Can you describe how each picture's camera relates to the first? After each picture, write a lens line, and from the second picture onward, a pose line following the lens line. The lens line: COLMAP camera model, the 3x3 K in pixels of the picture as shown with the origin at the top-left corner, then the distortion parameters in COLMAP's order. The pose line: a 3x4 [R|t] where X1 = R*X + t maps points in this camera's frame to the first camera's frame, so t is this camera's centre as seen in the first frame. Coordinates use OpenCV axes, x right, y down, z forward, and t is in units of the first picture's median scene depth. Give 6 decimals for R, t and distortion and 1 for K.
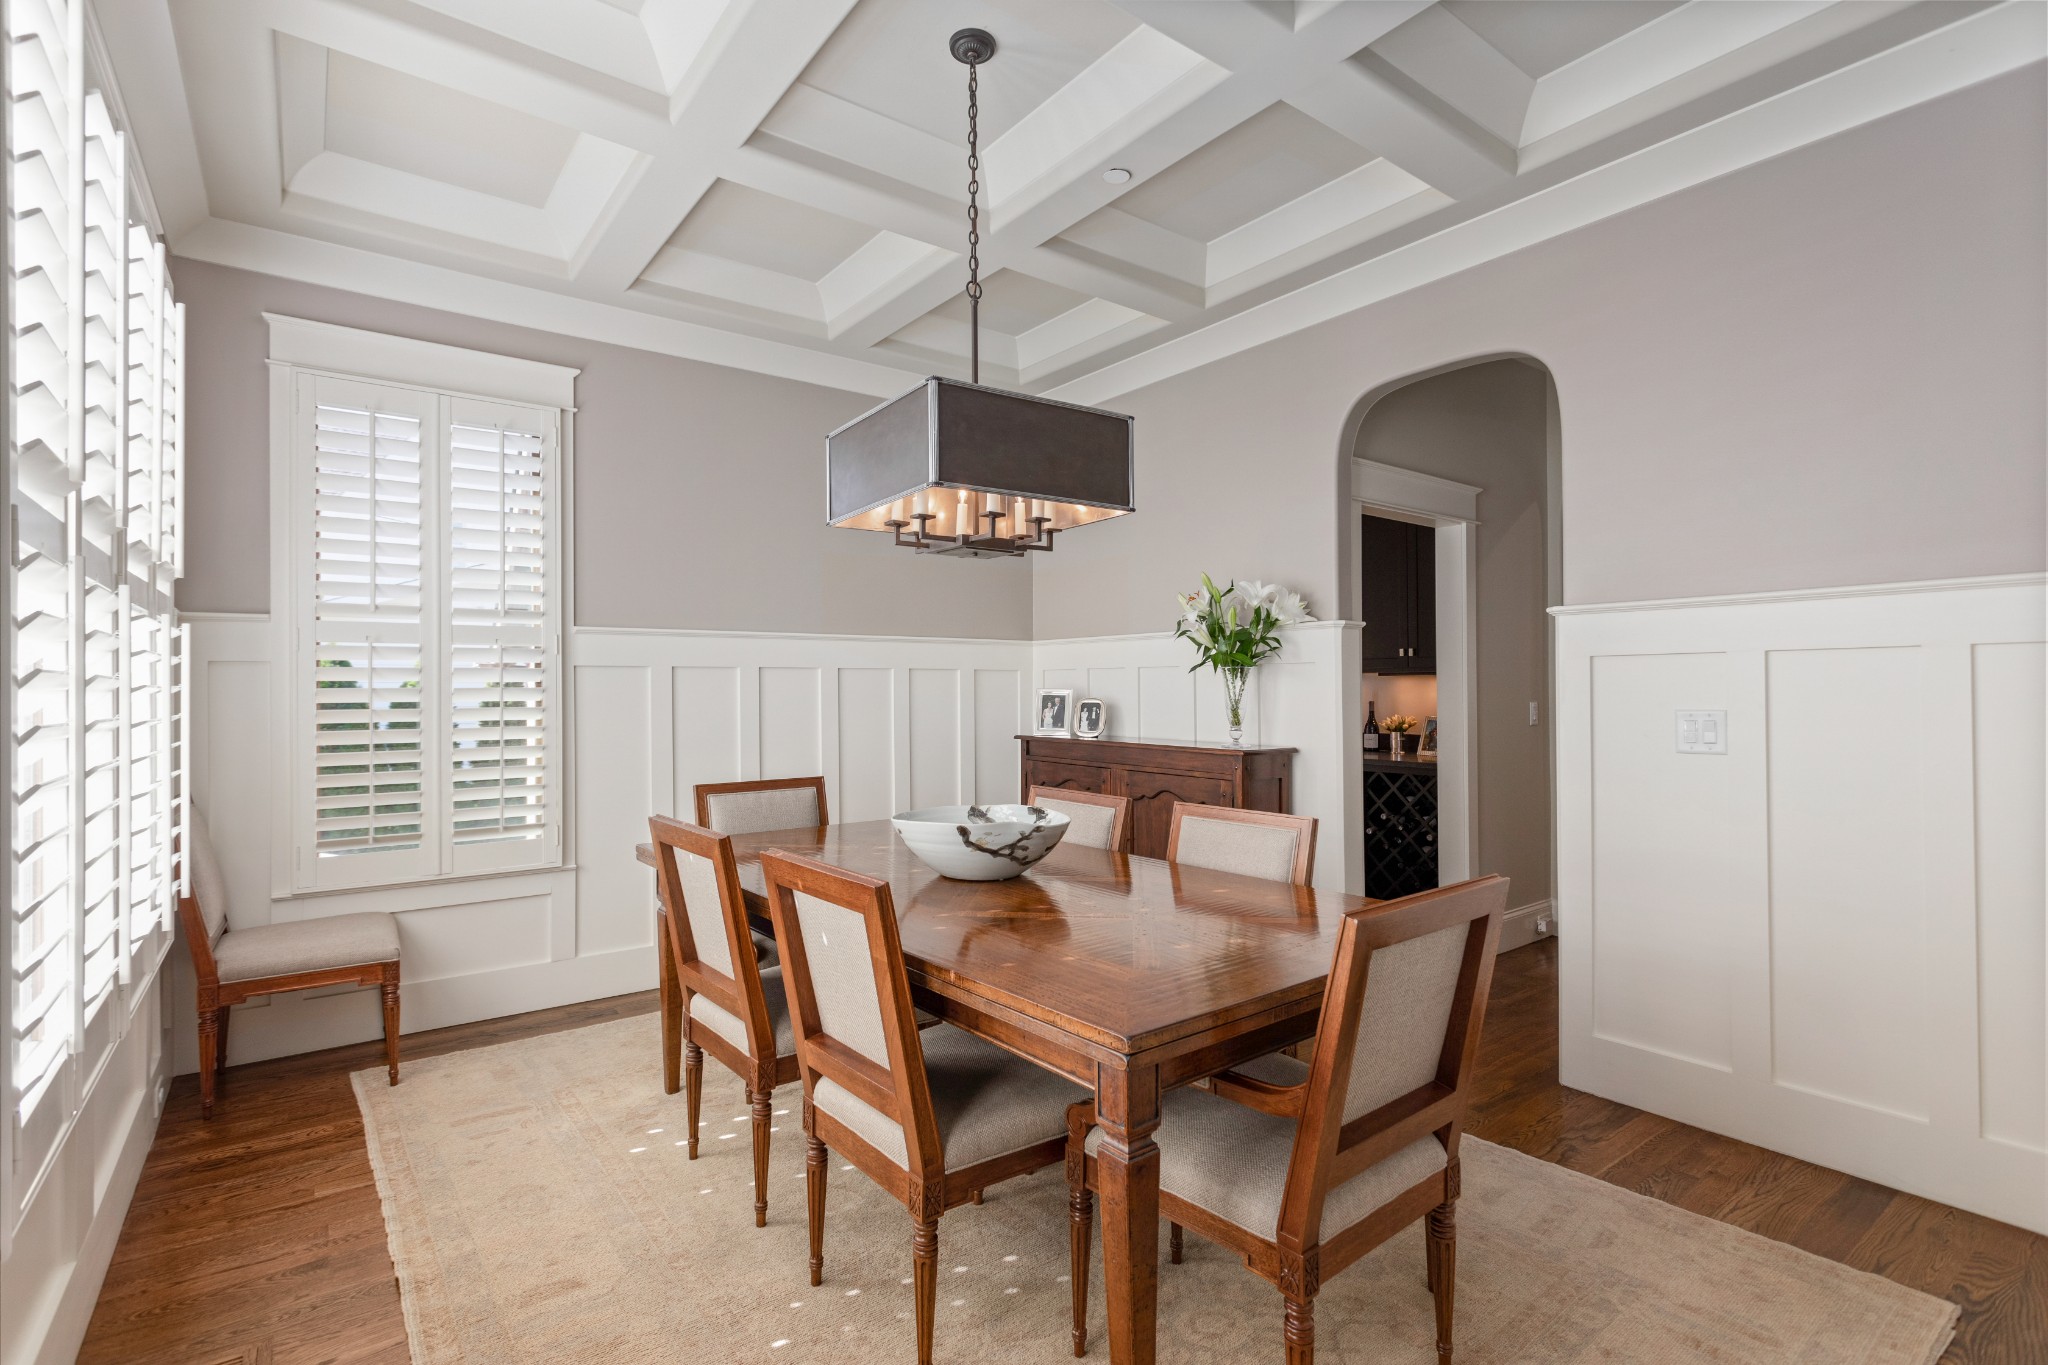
lens RADIAL K [[993.3, 0, 1025.3], [0, 993.3, 688.8], [0, 0, 1]] dist [0.008008, 0.000772]
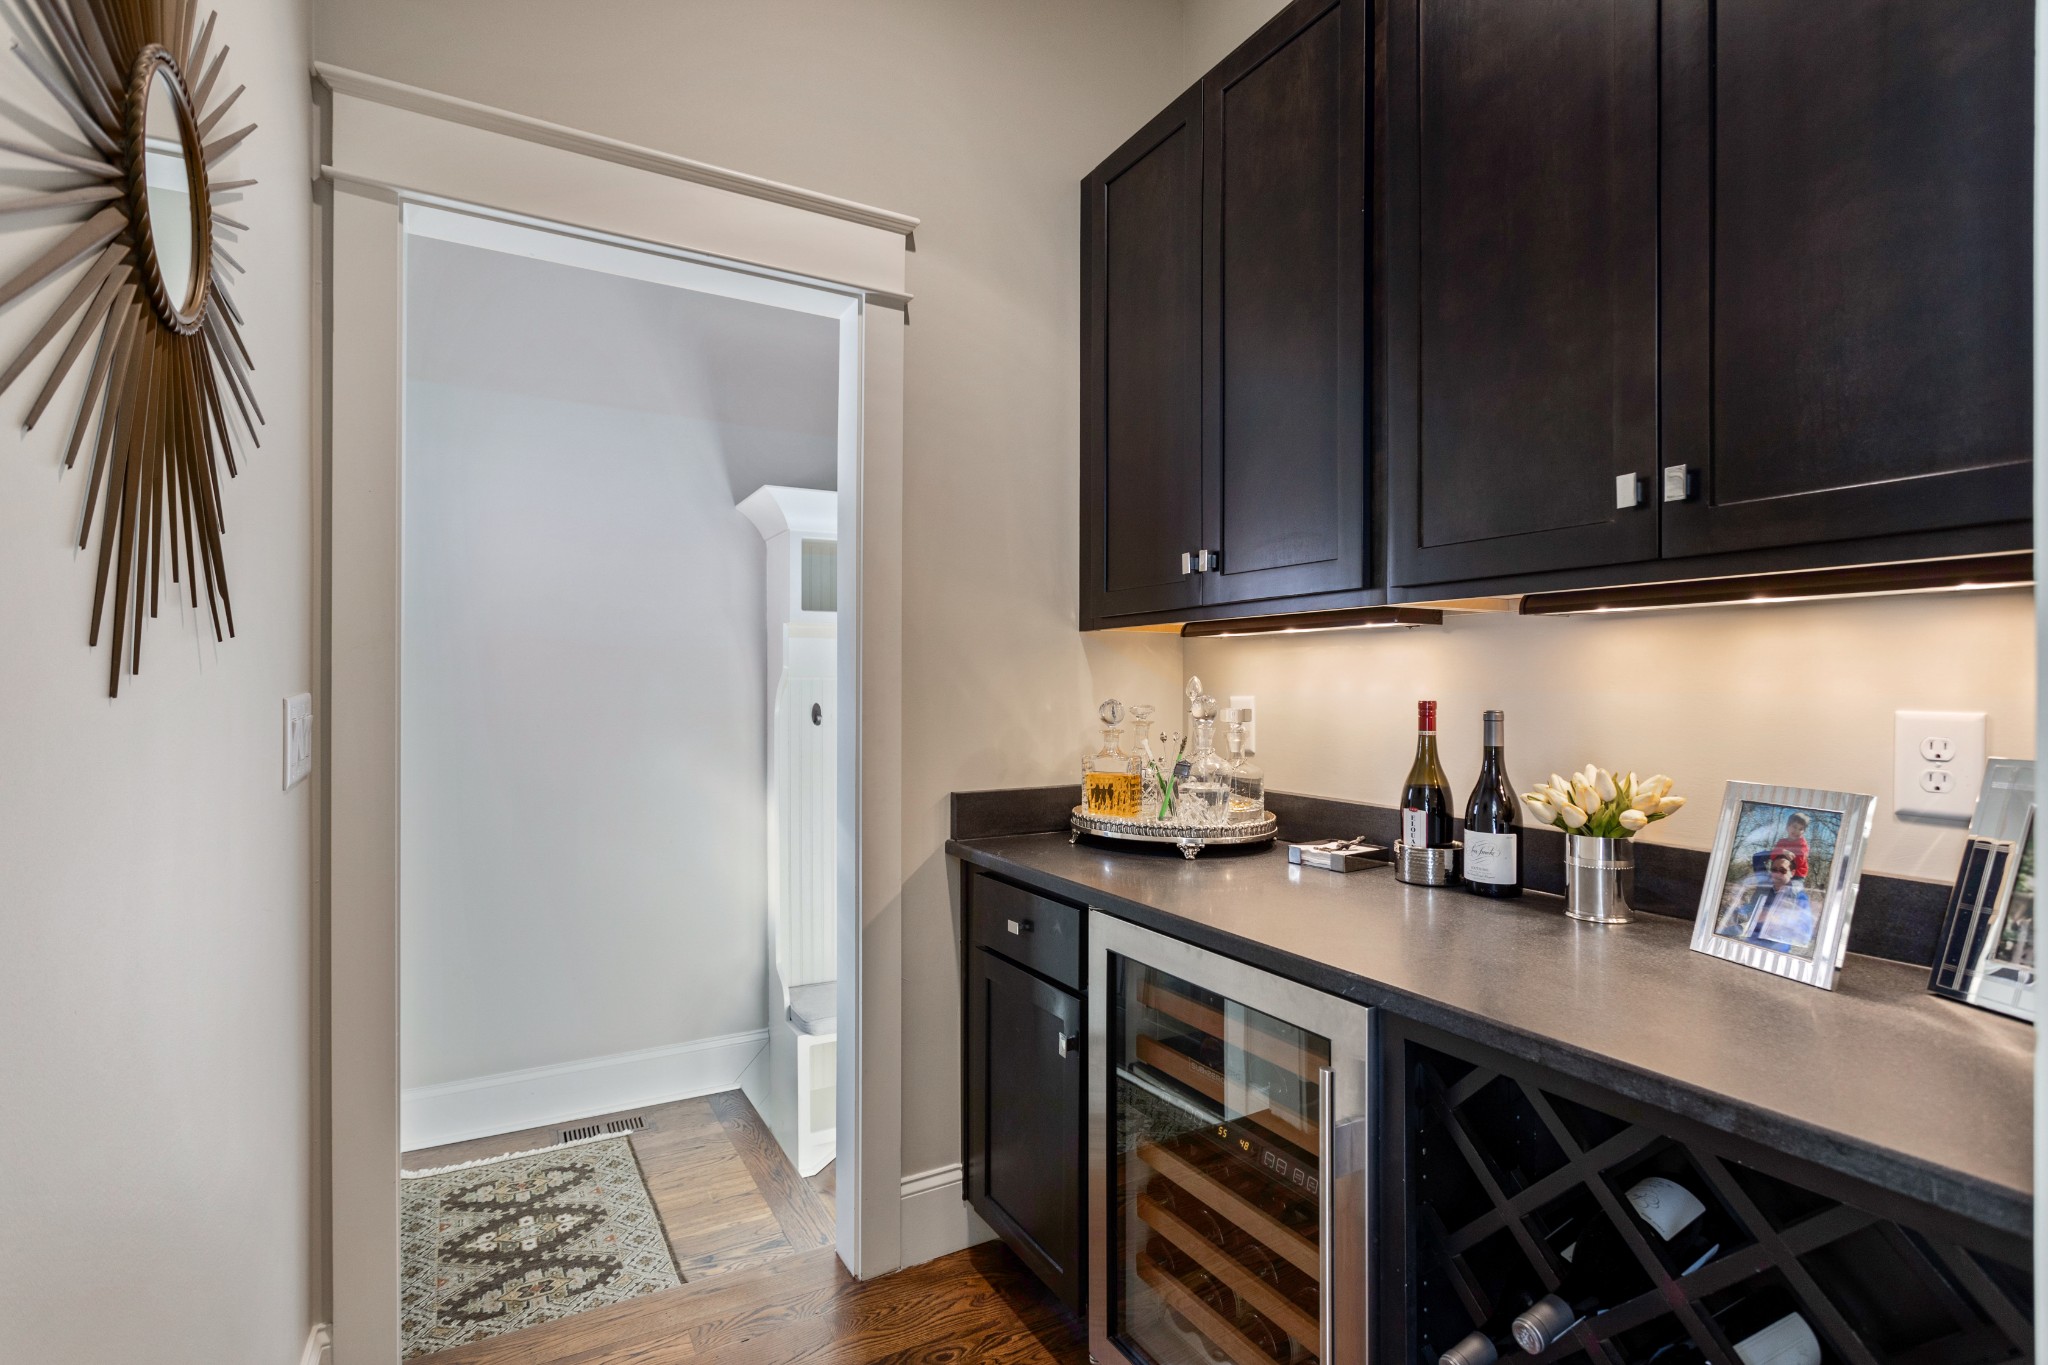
lens RADIAL K [[993.3, 0, 1026.1], [0, 993.3, 678.4], [0, 0, 1]] dist [0.008008, 0.000772]
pose [[0.989839, 0.006506, -0.142043, 0.266606], [-0.006352, 0.999979, 0.001540, 0.004242], [0.142050, -0.000622, 0.989859, 0.729580]]
